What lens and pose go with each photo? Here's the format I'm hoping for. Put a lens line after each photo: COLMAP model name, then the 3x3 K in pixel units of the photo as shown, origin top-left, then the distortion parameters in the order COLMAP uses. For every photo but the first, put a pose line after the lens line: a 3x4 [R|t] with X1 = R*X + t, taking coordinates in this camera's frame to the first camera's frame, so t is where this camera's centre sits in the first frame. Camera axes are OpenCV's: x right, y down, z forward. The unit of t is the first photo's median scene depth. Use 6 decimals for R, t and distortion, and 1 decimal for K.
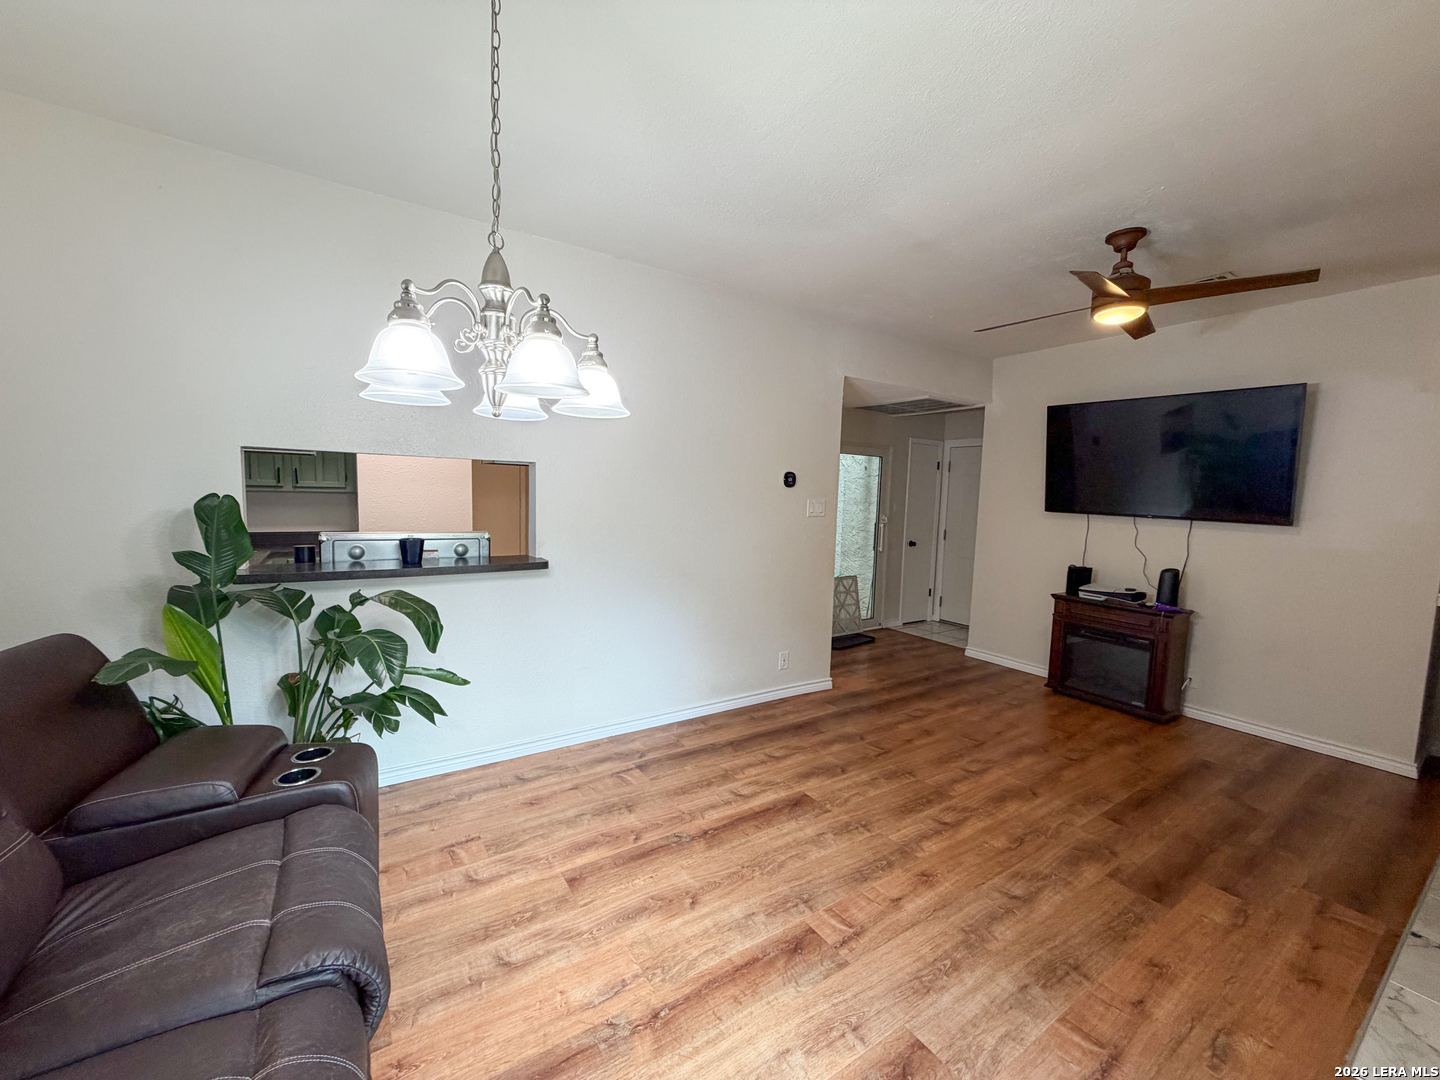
lens RADIAL K [[569.7, 0, 718.9], [0, 569.7, 546.5], [0, 0, 1]] dist [0.001504, 0.000341]
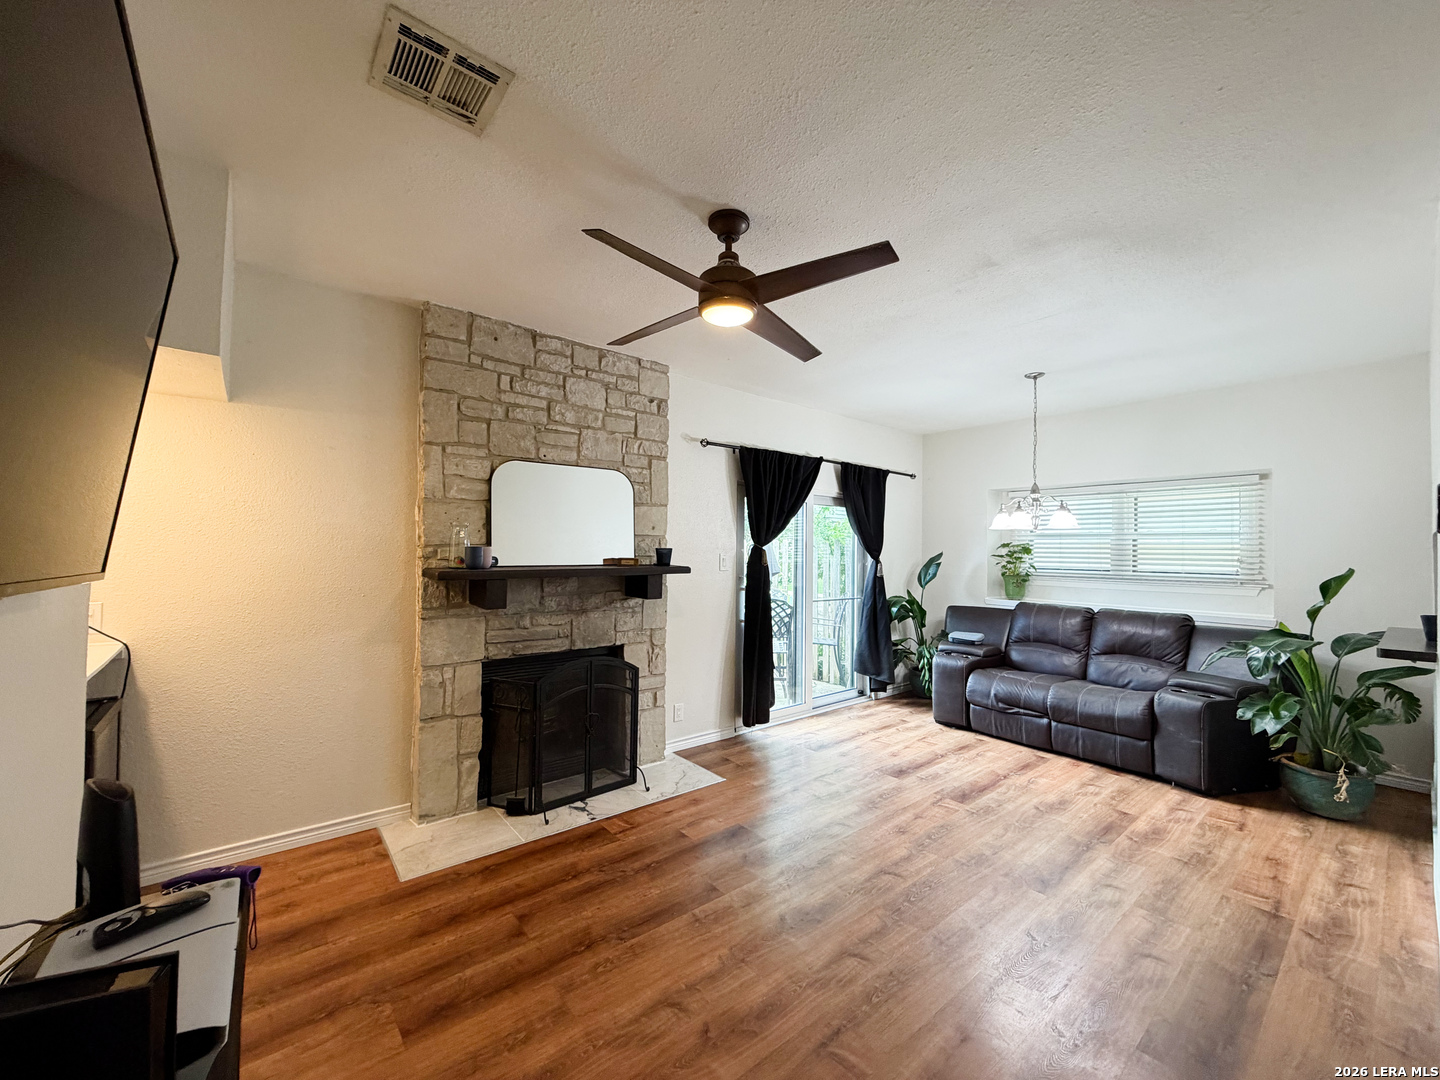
lens RADIAL K [[569.7, 0, 718.6], [0, 569.7, 547.0], [0, 0, 1]] dist [0.001504, 0.000341]
pose [[-0.993153, -0.045019, -0.107800, 0.922586], [-0.054560, 0.994690, 0.087265, -0.173672], [0.103299, 0.092549, -0.990335, 2.125295]]
